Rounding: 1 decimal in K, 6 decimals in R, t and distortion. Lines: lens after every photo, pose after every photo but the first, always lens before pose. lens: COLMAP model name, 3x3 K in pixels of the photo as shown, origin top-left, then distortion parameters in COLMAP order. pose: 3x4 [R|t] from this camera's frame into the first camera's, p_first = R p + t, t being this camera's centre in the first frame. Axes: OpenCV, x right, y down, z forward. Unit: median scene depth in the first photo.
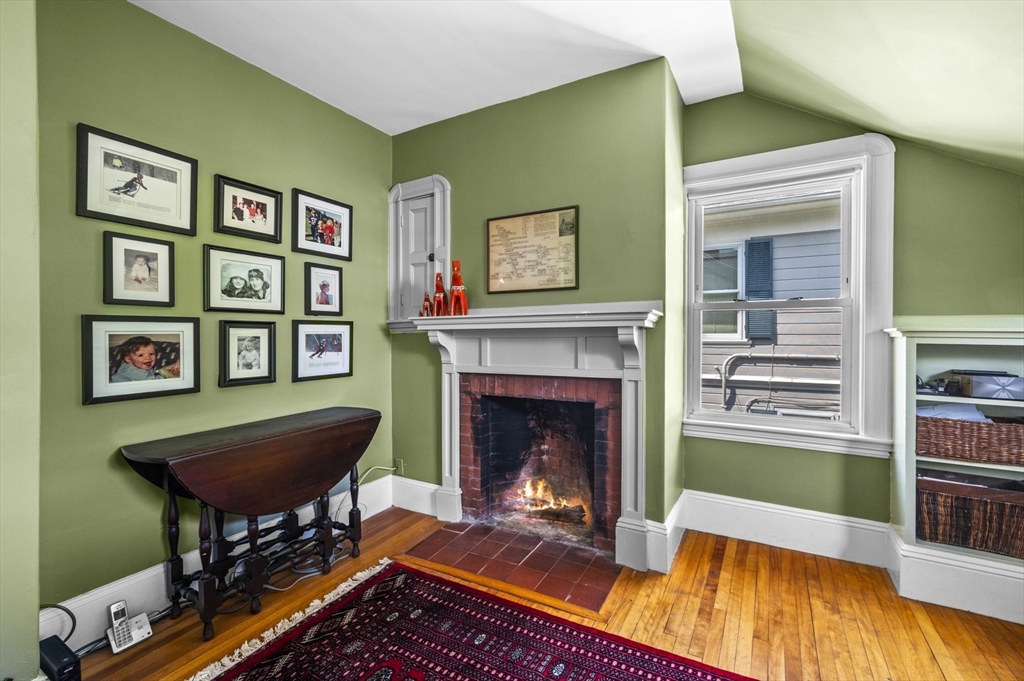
lens RADIAL K [[440.6, 0, 513.4], [0, 440.6, 338.0], [0, 0, 1]] dist [0.000646, 0.000295]
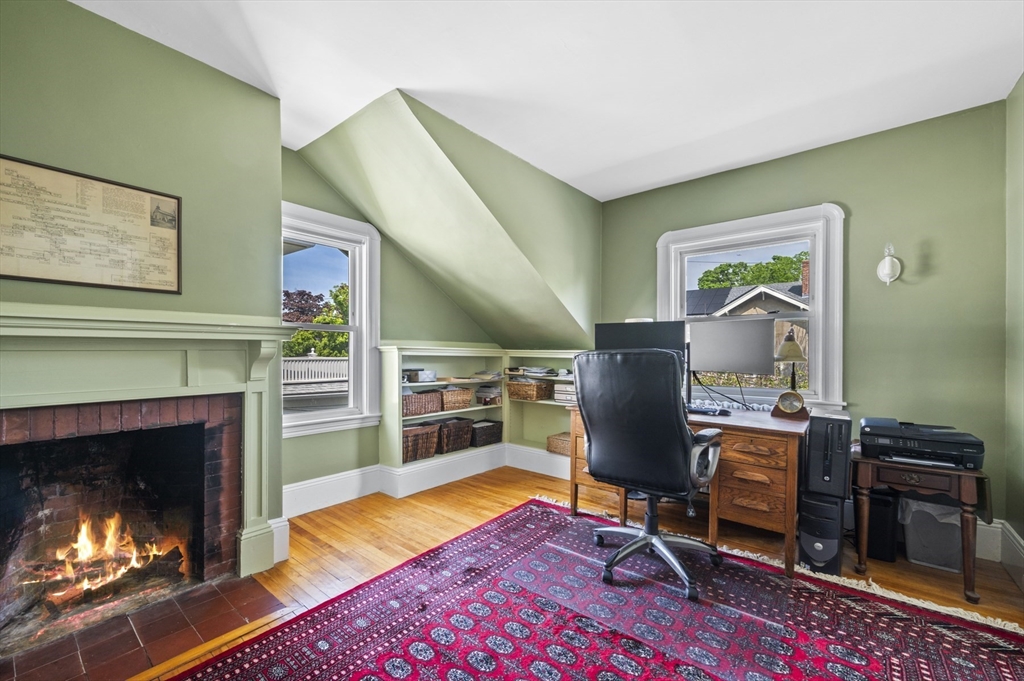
lens RADIAL K [[413.5, 0, 525.8], [0, 413.5, 355.0], [0, 0, 1]] dist [-0.000291, 0.000248]
pose [[0.137292, -0.004228, 0.990522, -0.581016], [0.003197, 0.999988, 0.003825, 0.006805], [-0.990525, 0.002641, 0.137304, 0.228069]]
